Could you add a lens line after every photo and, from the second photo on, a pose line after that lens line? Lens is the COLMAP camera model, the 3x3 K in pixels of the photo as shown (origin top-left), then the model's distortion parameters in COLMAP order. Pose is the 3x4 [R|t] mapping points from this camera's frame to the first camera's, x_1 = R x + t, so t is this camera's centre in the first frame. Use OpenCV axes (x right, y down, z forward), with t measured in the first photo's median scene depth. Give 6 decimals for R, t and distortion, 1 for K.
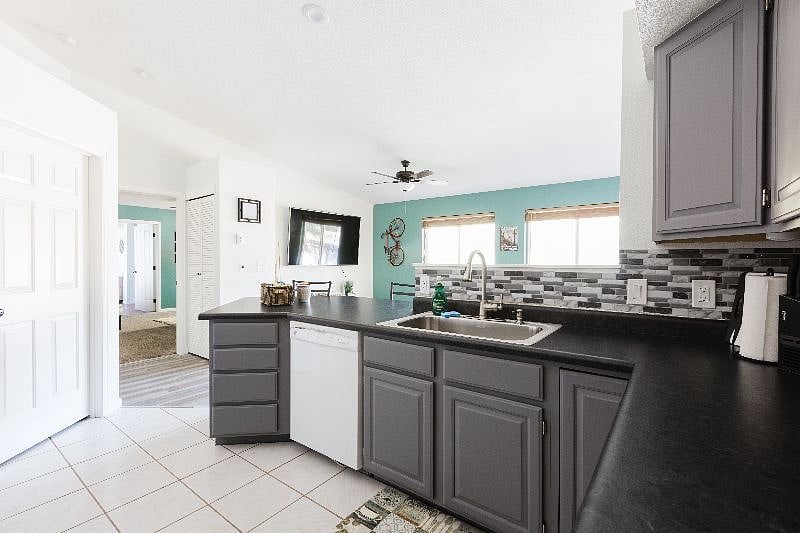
lens RADIAL K [[359.9, 0, 402.2], [0, 359.9, 265.6], [0, 0, 1]] dist [-0.000911, -0.000862]
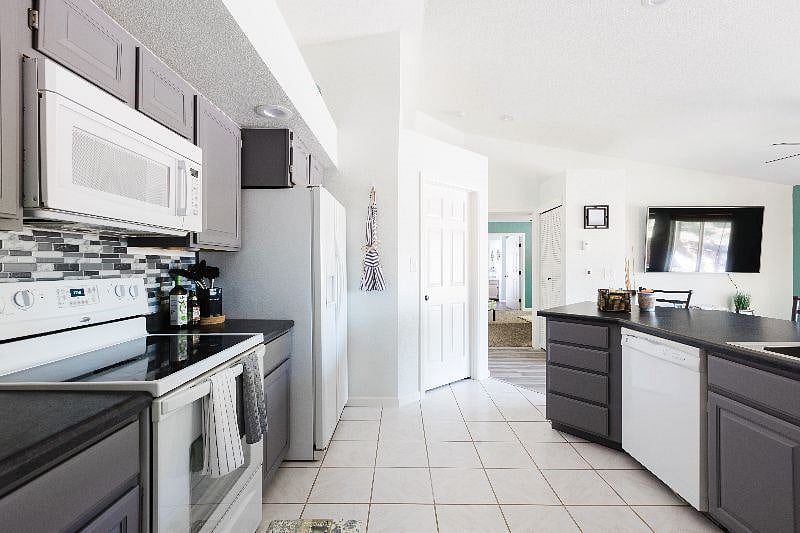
lens RADIAL K [[359.9, 0, 395.8], [0, 359.9, 265.4], [0, 0, 1]] dist [-0.000911, -0.000862]
pose [[0.587026, -0.001063, -0.809567, 0.097737], [-0.013054, 0.999857, -0.010778, 0.002081], [0.809463, 0.016895, 0.586928, -0.065885]]
